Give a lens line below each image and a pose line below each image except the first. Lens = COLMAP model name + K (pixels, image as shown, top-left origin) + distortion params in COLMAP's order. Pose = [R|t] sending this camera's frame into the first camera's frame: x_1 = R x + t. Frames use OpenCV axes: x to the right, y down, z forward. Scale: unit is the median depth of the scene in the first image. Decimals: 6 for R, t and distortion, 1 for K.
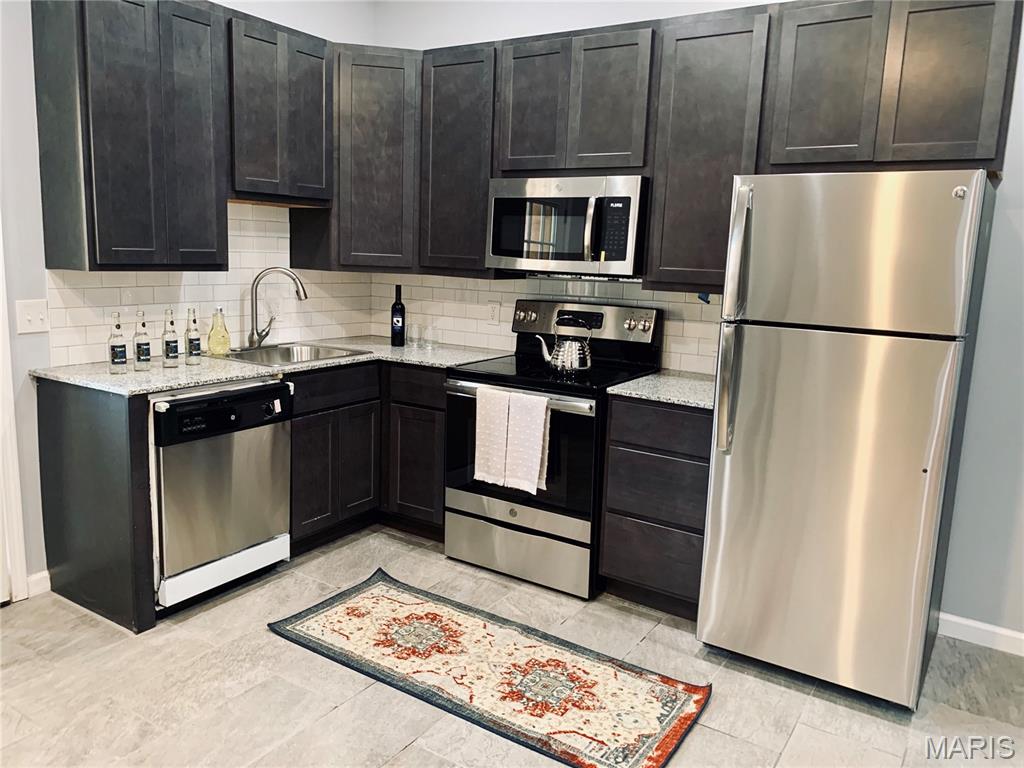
lens RADIAL K [[773.4, 0, 520.0], [0, 773.4, 382.6], [0, 0, 1]] dist [0.034321, -0.035890]
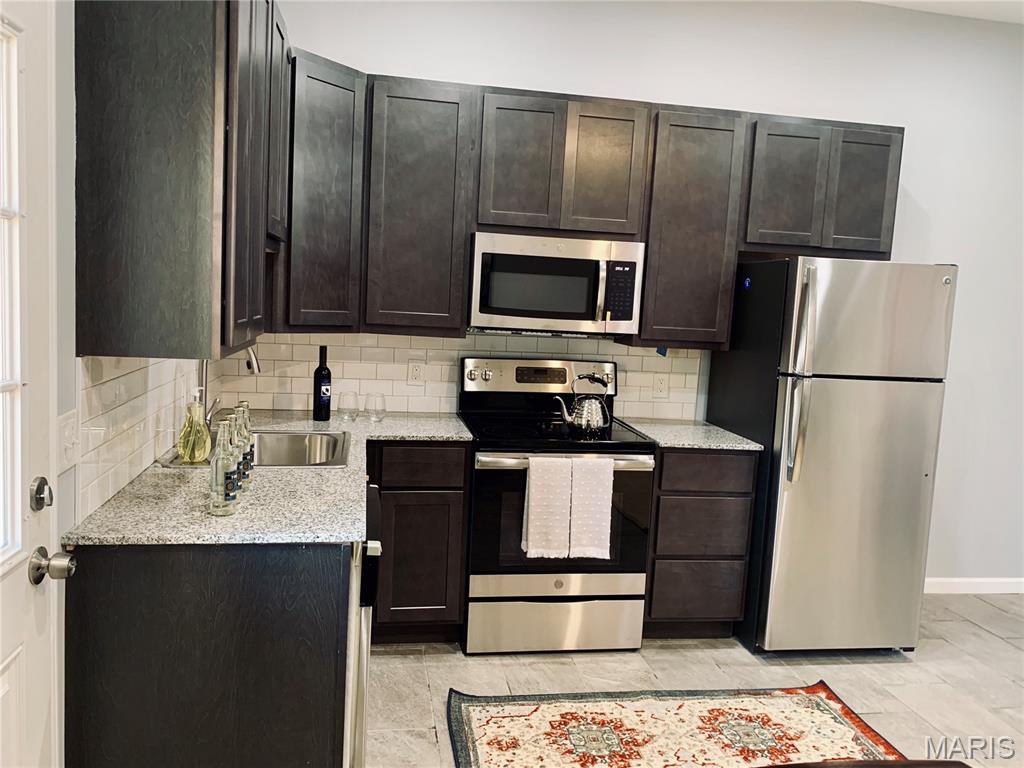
lens RADIAL K [[773.4, 0, 516.4], [0, 773.4, 380.1], [0, 0, 1]] dist [0.034321, -0.035890]
pose [[0.737361, -0.068739, 0.671992, -0.698084], [0.089361, 0.995992, 0.003827, -0.094173], [-0.669562, 0.057228, 0.740548, 0.322993]]
